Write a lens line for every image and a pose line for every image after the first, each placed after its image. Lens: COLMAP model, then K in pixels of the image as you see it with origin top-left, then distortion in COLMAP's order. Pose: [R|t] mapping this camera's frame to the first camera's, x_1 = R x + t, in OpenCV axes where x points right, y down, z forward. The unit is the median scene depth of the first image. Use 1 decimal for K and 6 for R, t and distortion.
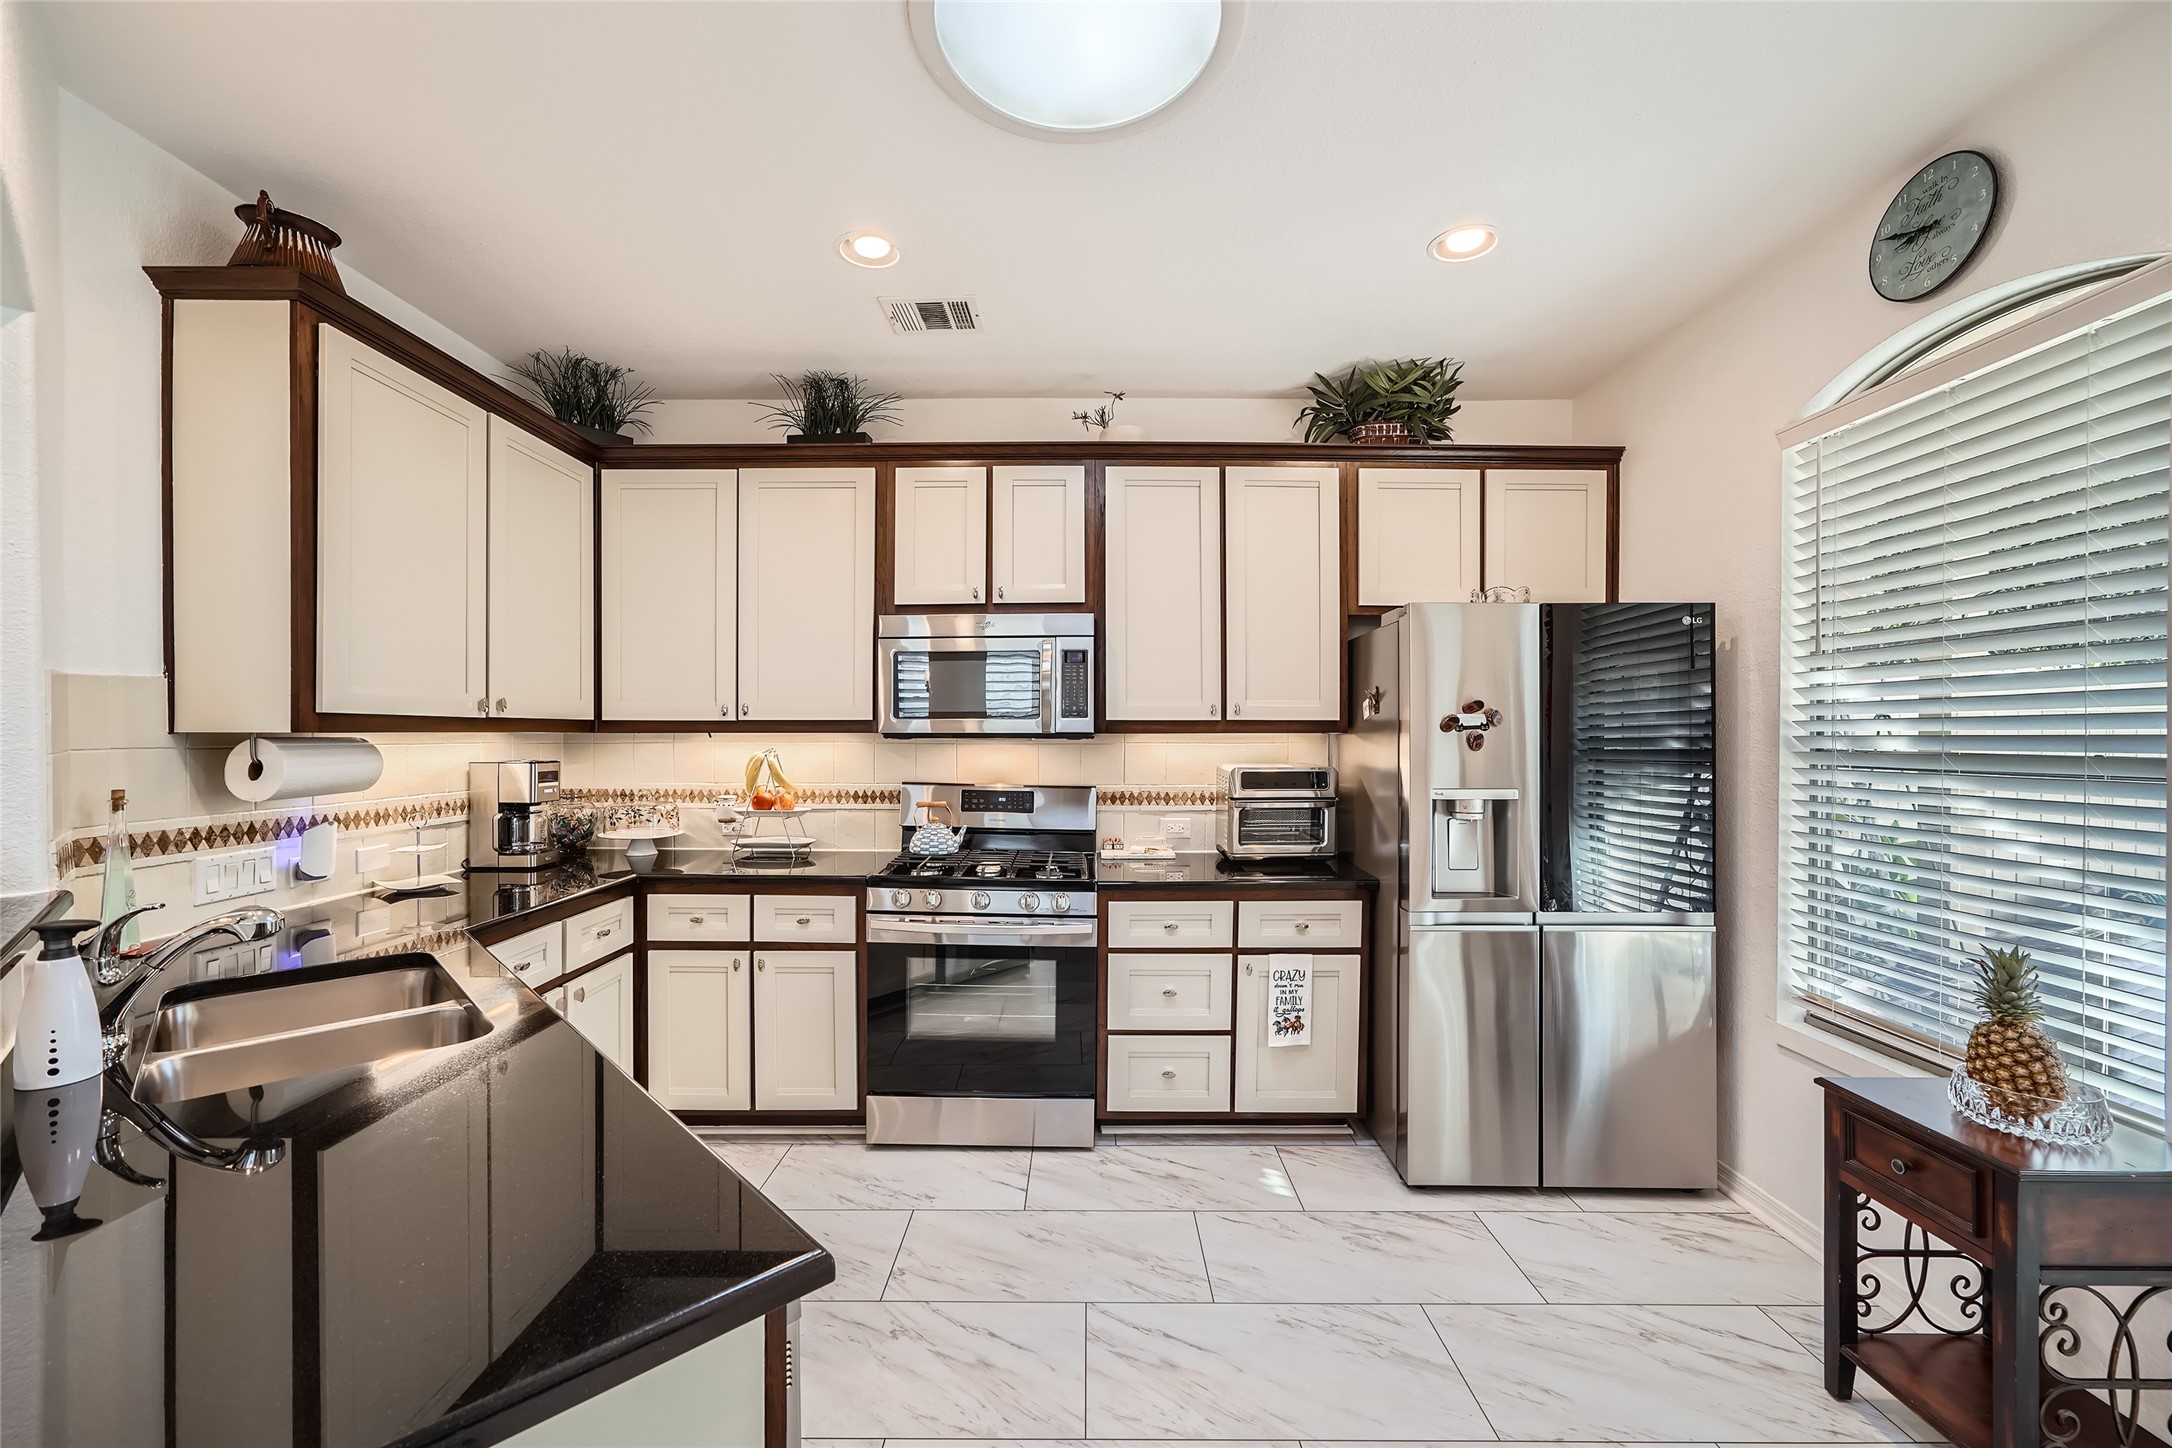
lens RADIAL K [[872.5, 0, 1094.5], [0, 872.5, 738.1], [0, 0, 1]] dist [-0.003987, 0.005234]
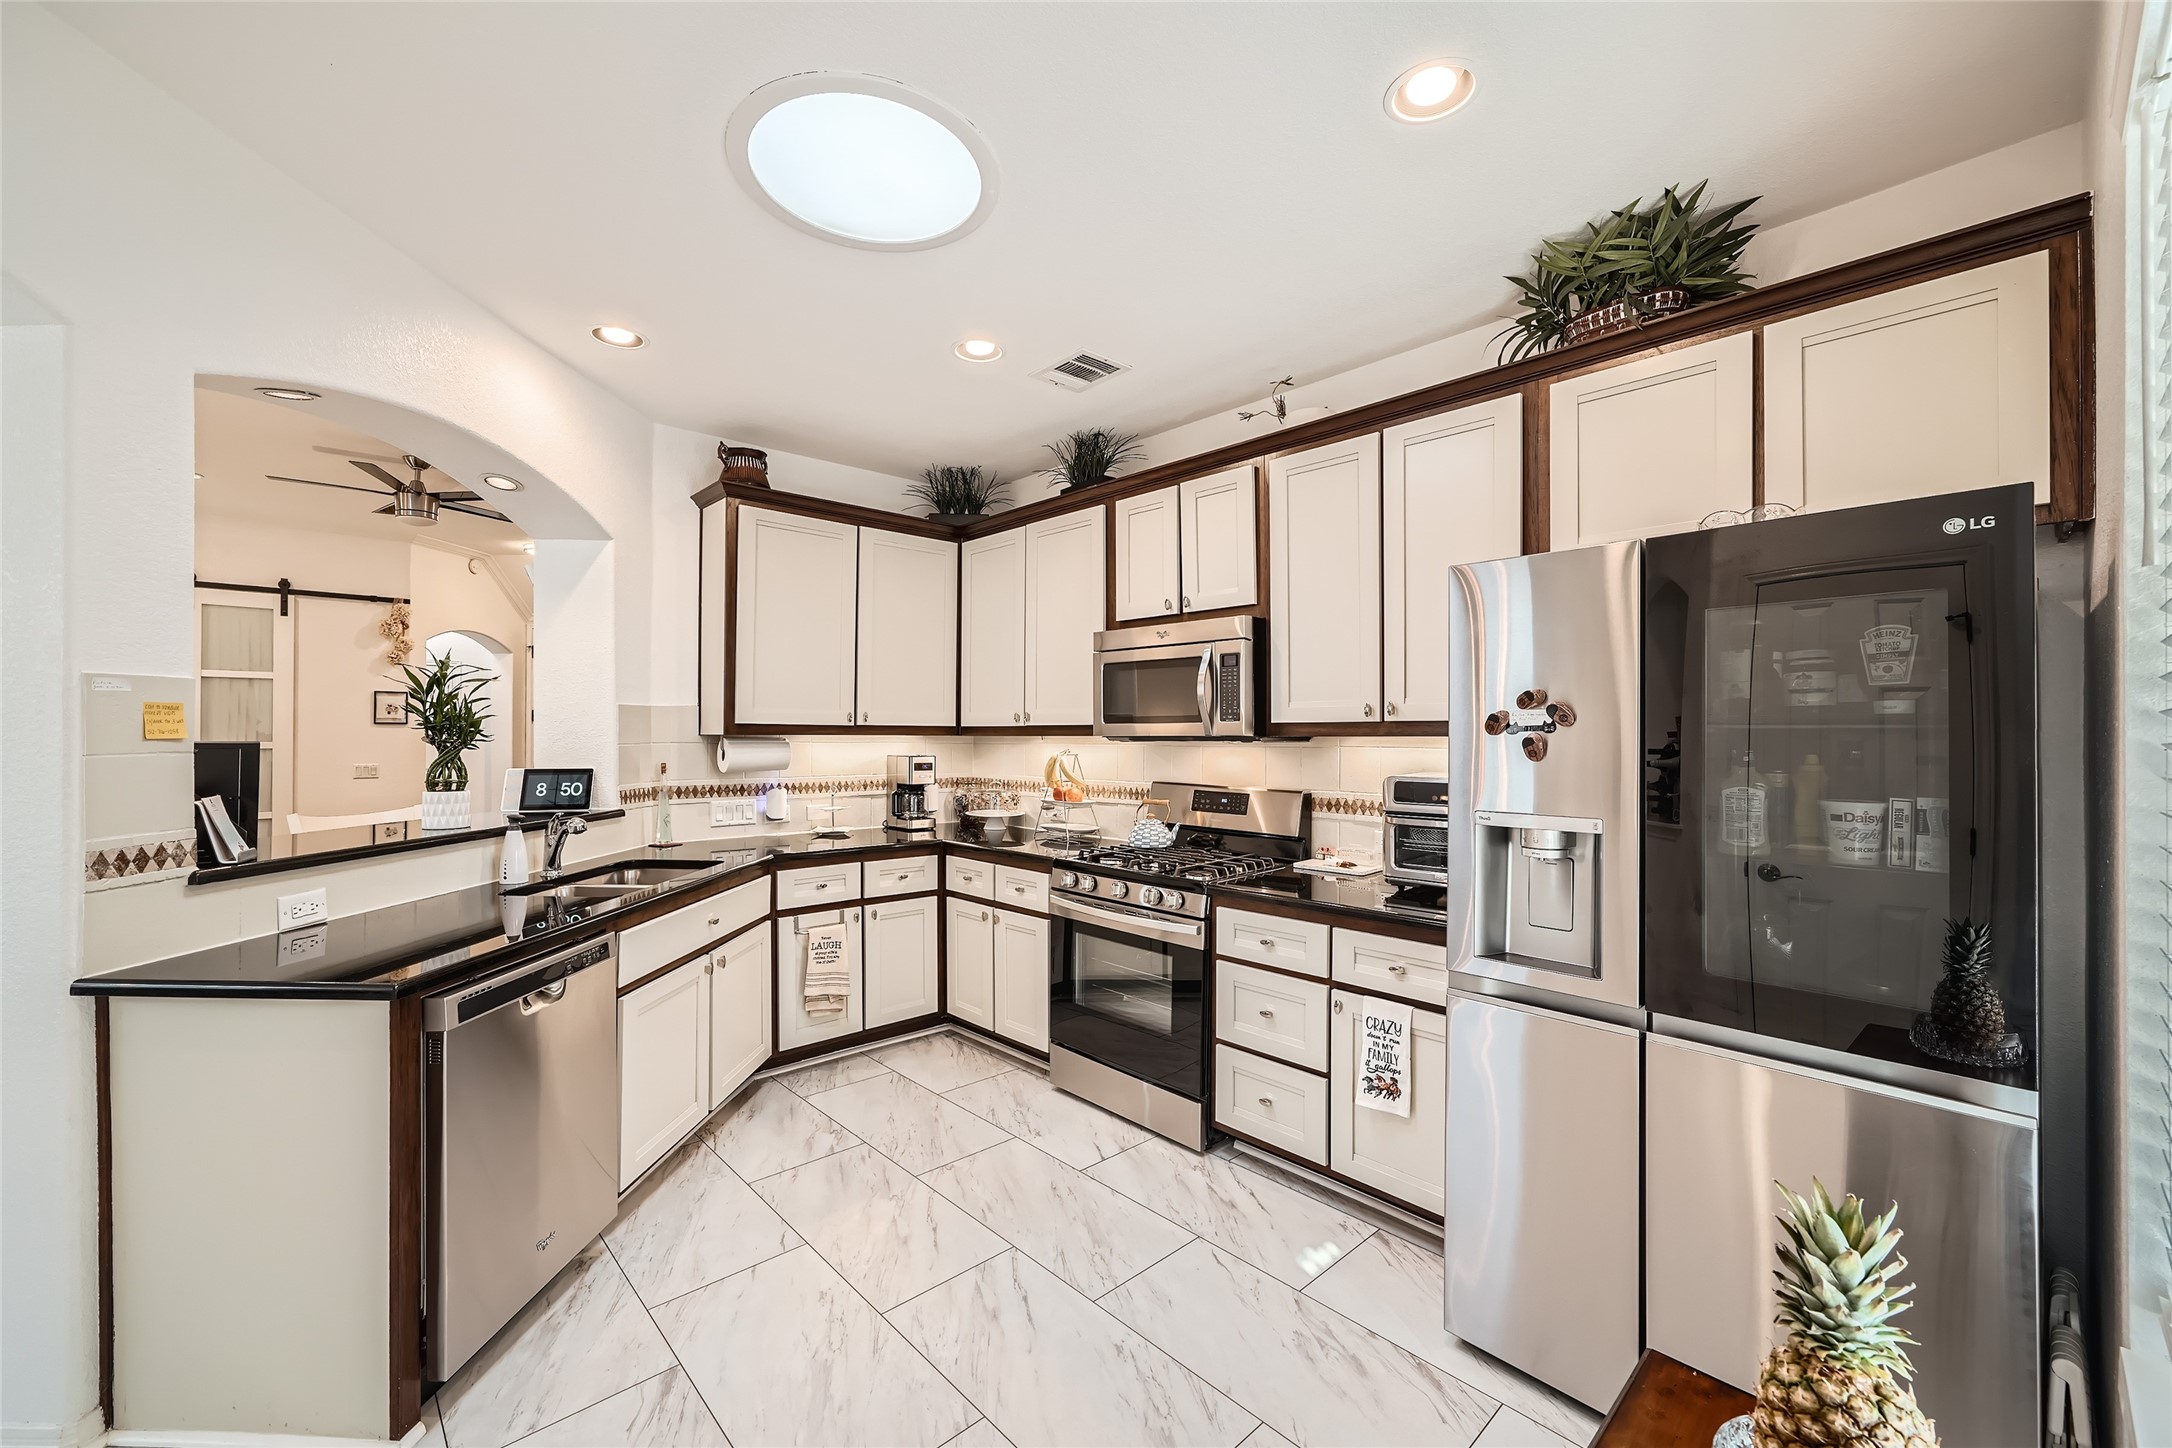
lens RADIAL K [[872.5, 0, 1077.7], [0, 872.5, 732.6], [0, 0, 1]] dist [-0.003987, 0.005234]
pose [[0.684360, -0.002641, -0.729139, 0.625968], [-0.006859, 0.999926, -0.010059, 0.001389], [0.729112, 0.011885, 0.684291, 0.210744]]
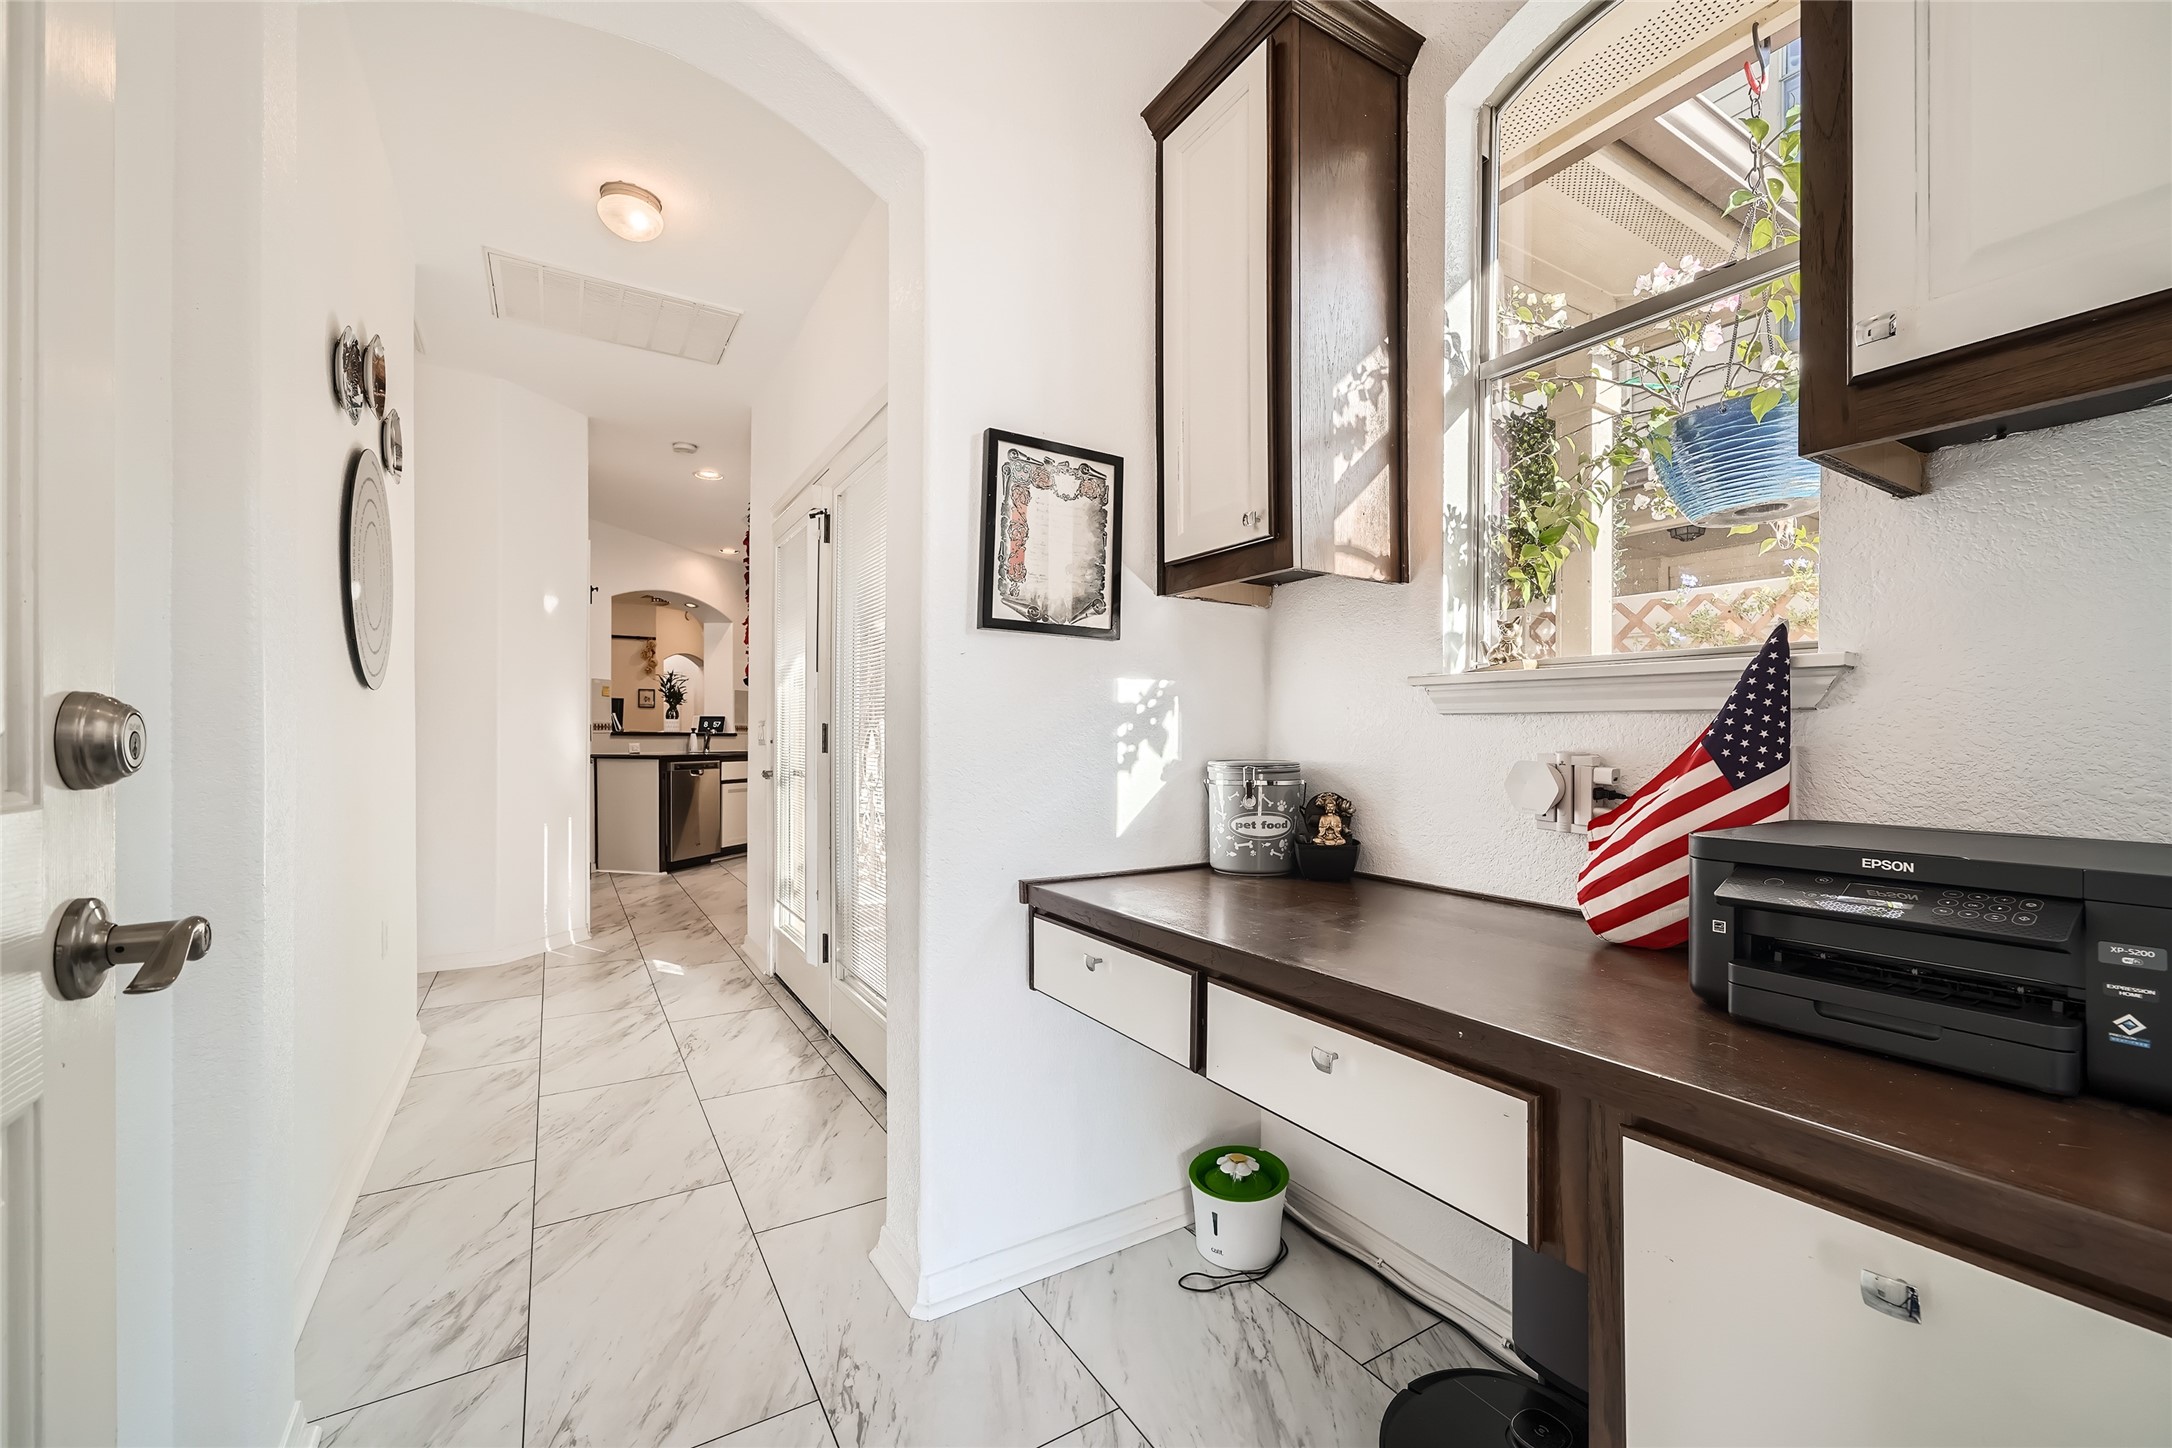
lens RADIAL K [[872.5, 0, 1077.3], [0, 872.5, 724.2], [0, 0, 1]] dist [-0.003987, 0.005234]
pose [[0.530120, -0.010333, -0.847860, 2.405358], [-0.005536, 0.999862, -0.015647, 0.110310], [0.847905, 0.012989, 0.529990, -0.005099]]
